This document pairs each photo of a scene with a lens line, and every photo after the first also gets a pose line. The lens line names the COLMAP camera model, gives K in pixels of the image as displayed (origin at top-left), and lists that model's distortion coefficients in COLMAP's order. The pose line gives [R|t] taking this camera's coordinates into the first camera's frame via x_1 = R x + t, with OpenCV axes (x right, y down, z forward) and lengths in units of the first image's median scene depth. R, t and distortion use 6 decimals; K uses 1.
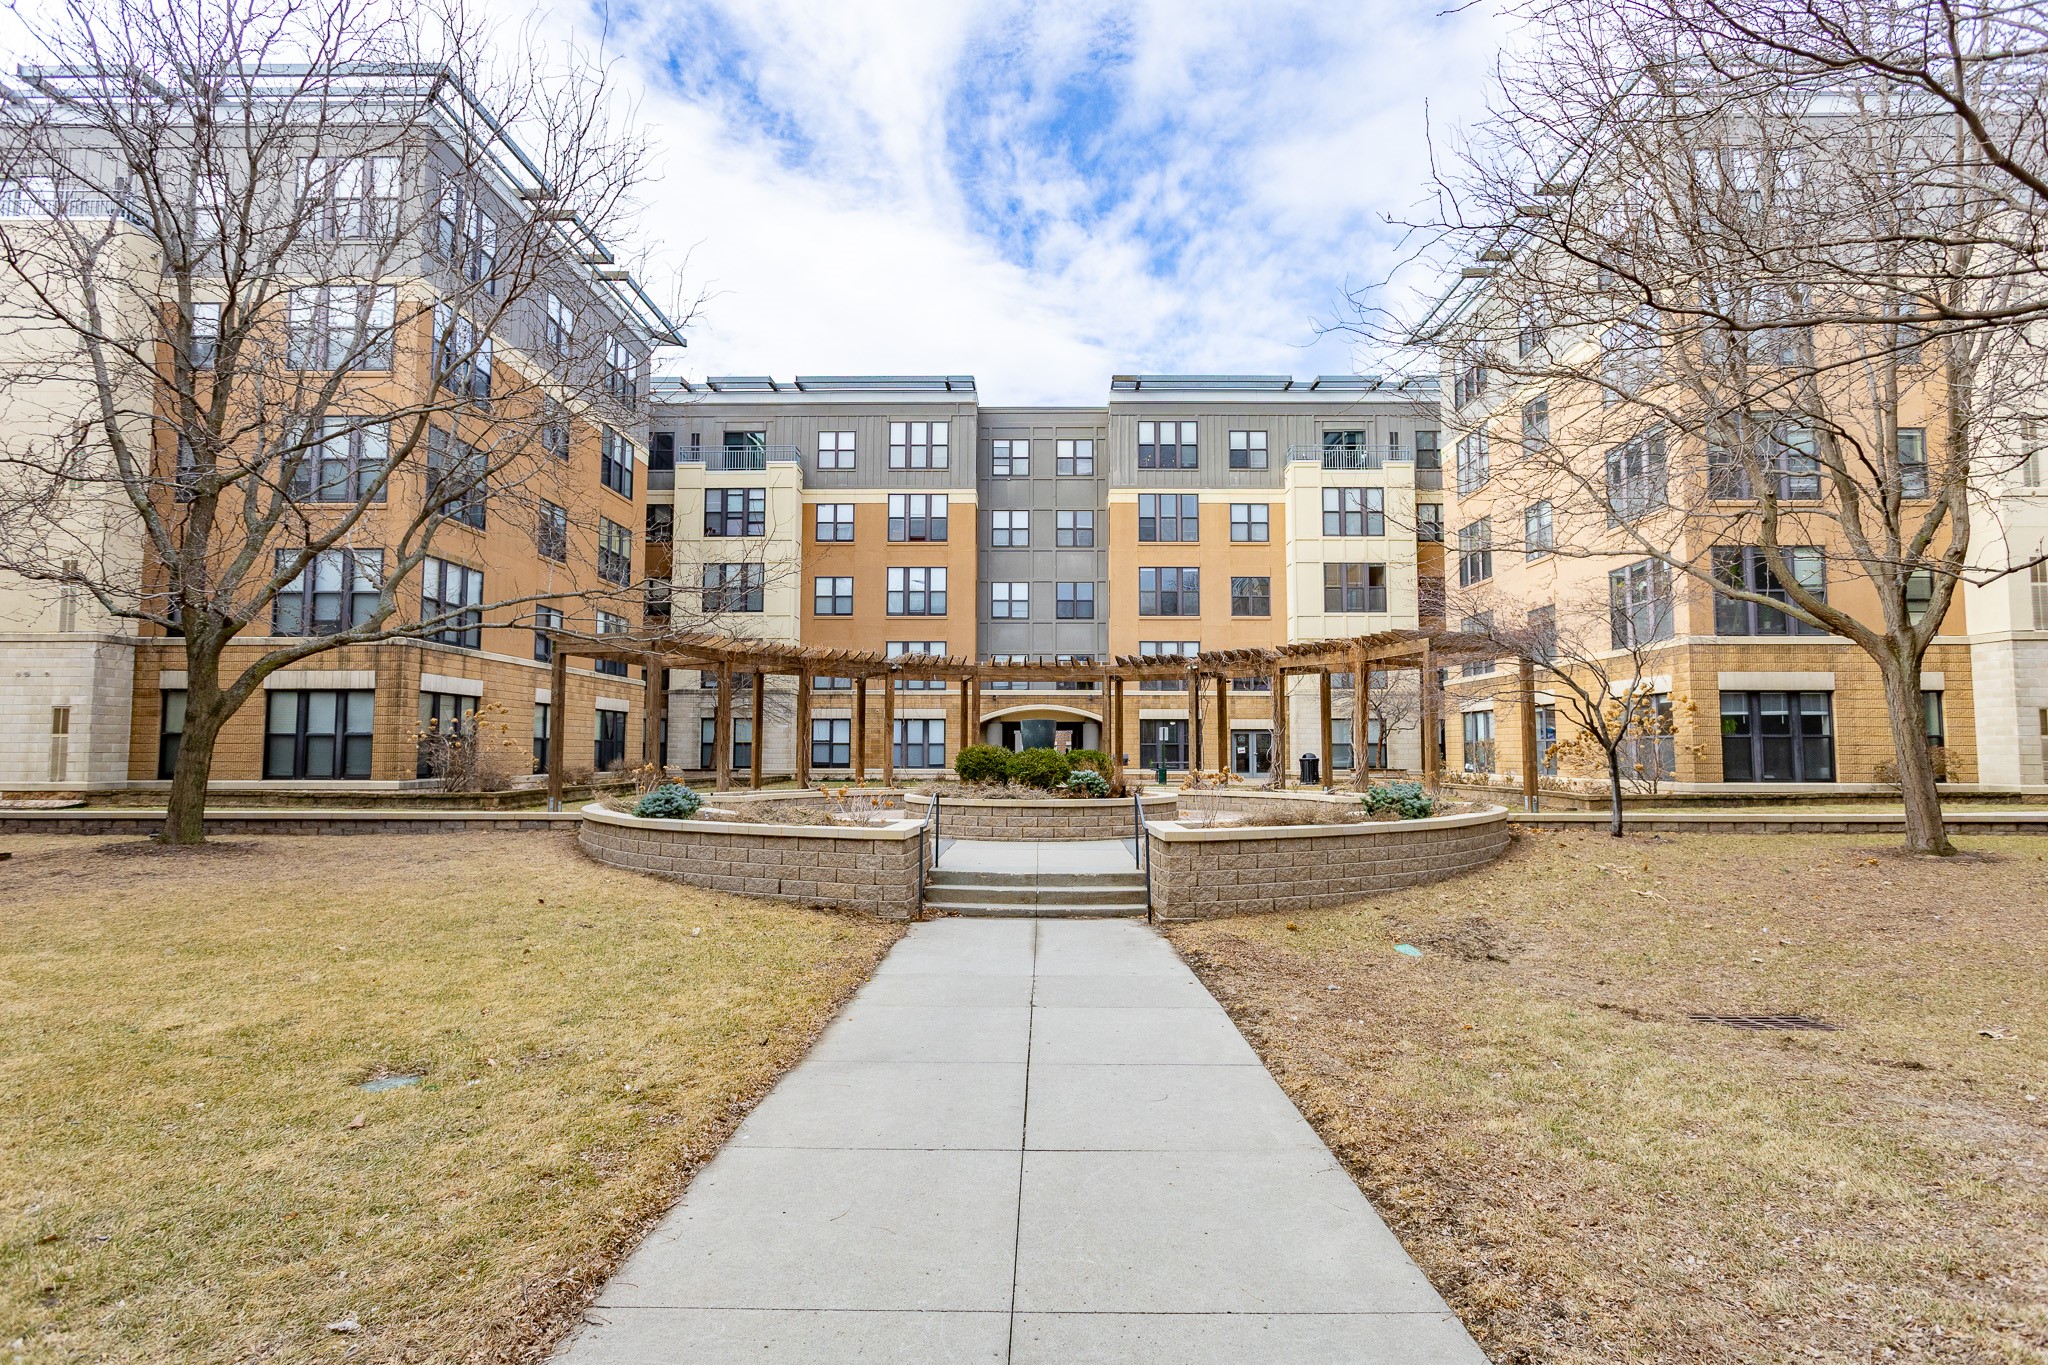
lens RADIAL K [[1024.7, 0, 1040.1], [0, 1024.7, 688.0], [0, 0, 1]] dist [-0.045303, 0.024467]
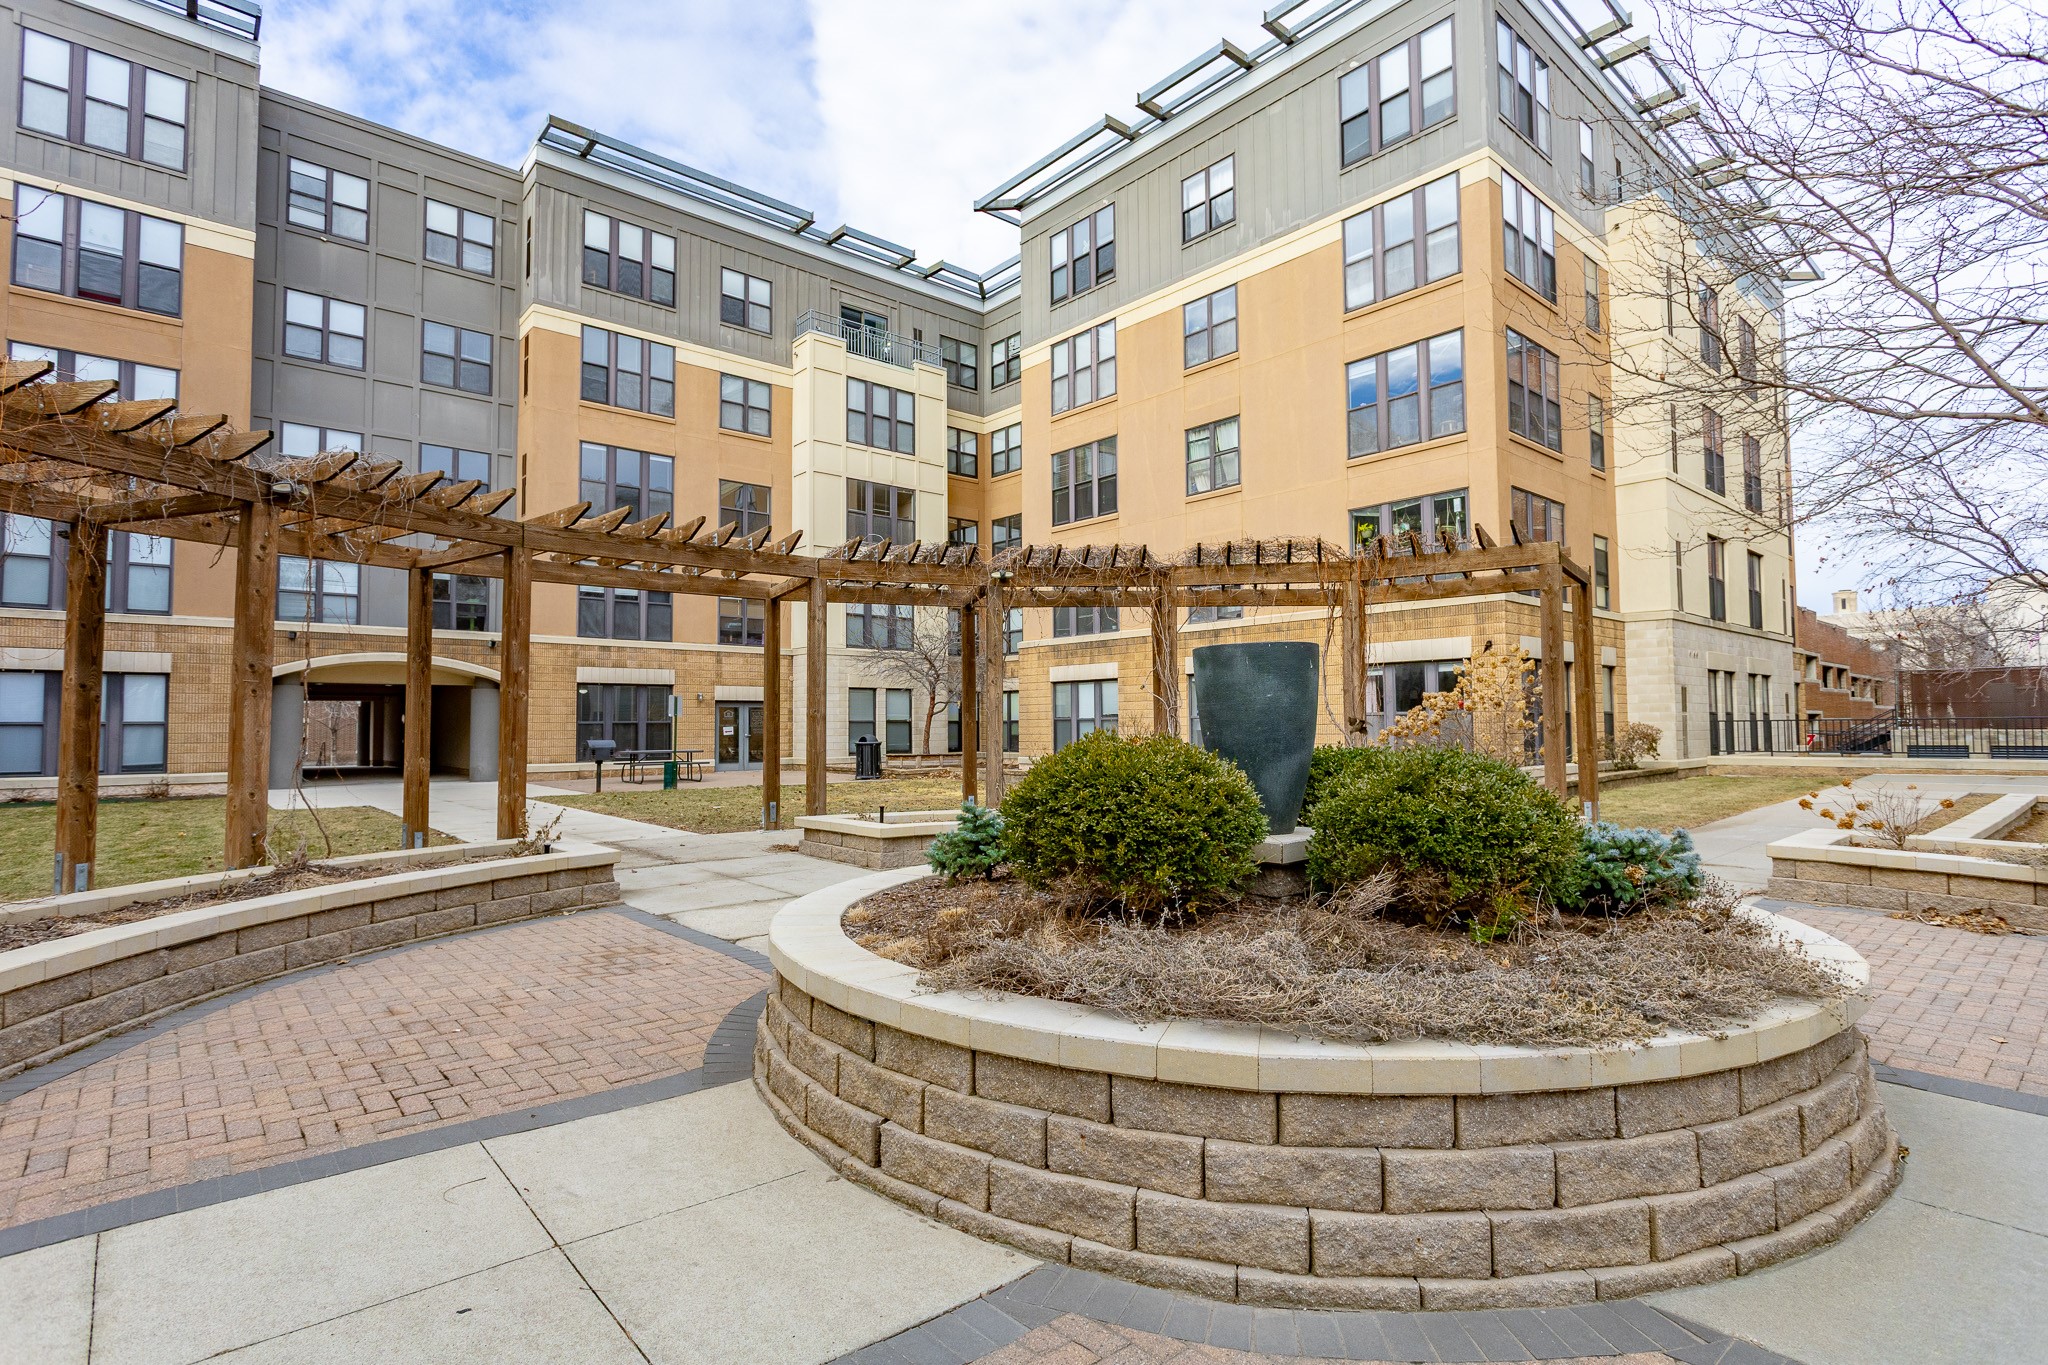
lens RADIAL K [[1024.7, 0, 1057.1], [0, 1024.7, 687.2], [0, 0, 1]] dist [-0.045303, 0.024467]
pose [[0.725868, 0.020702, 0.687523, -0.114369], [-0.034128, 0.999400, 0.005939, 0.019233], [-0.686987, -0.027775, 0.726138, 0.345246]]
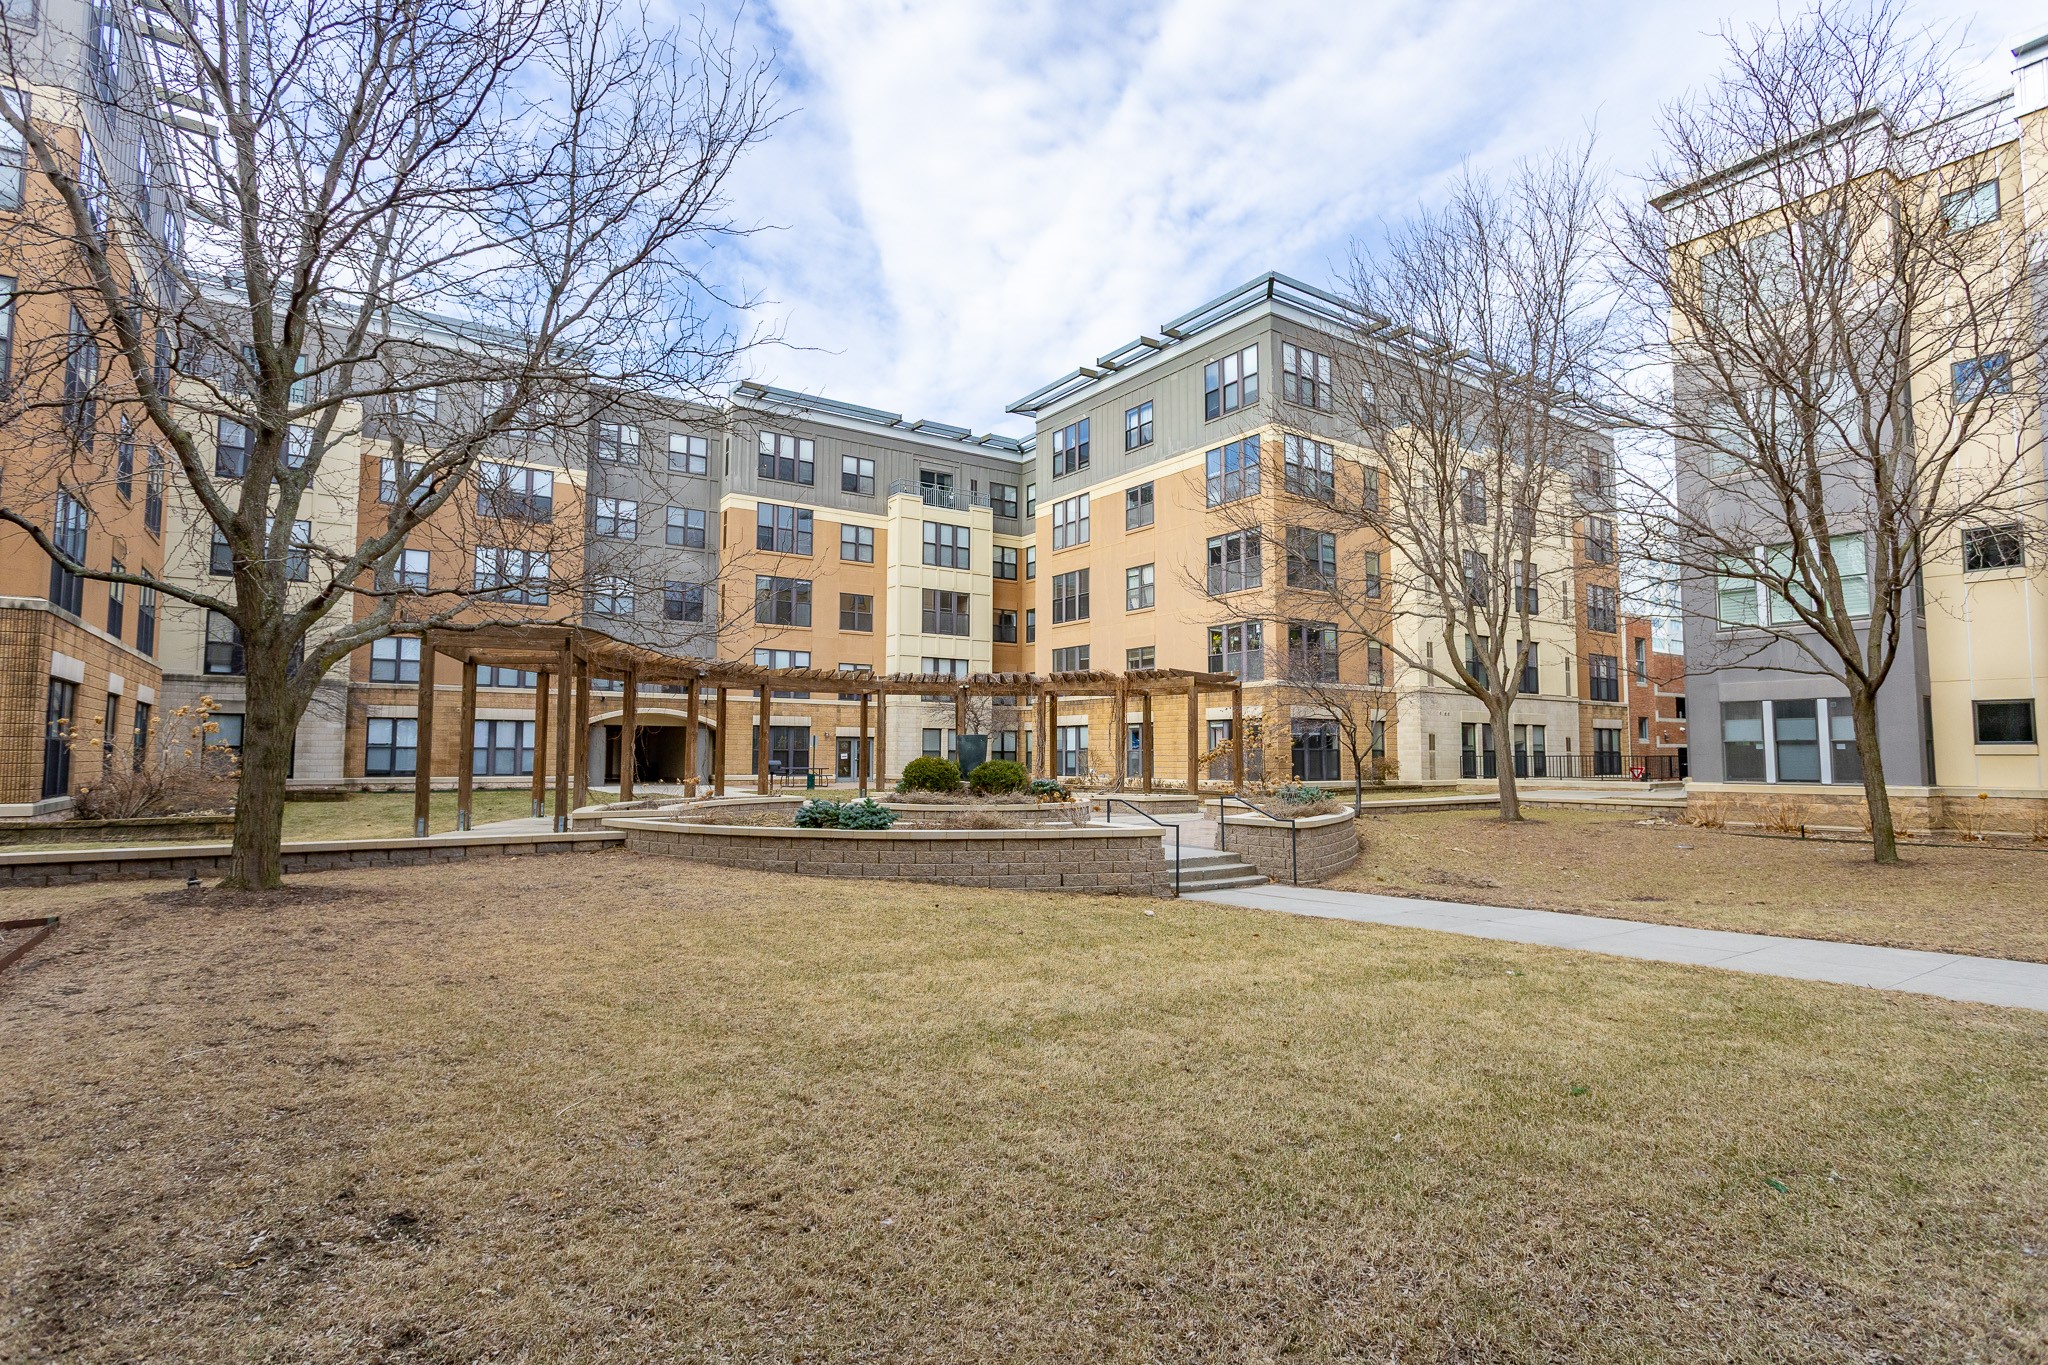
lens RADIAL K [[1024.7, 0, 1038.5], [0, 1024.7, 680.9], [0, 0, 1]] dist [-0.045303, 0.024467]
pose [[0.805522, 0.044968, 0.590857, -0.268457], [-0.038448, 0.998982, -0.023612, -0.000375], [-0.591317, -0.003697, 0.806431, 0.024619]]
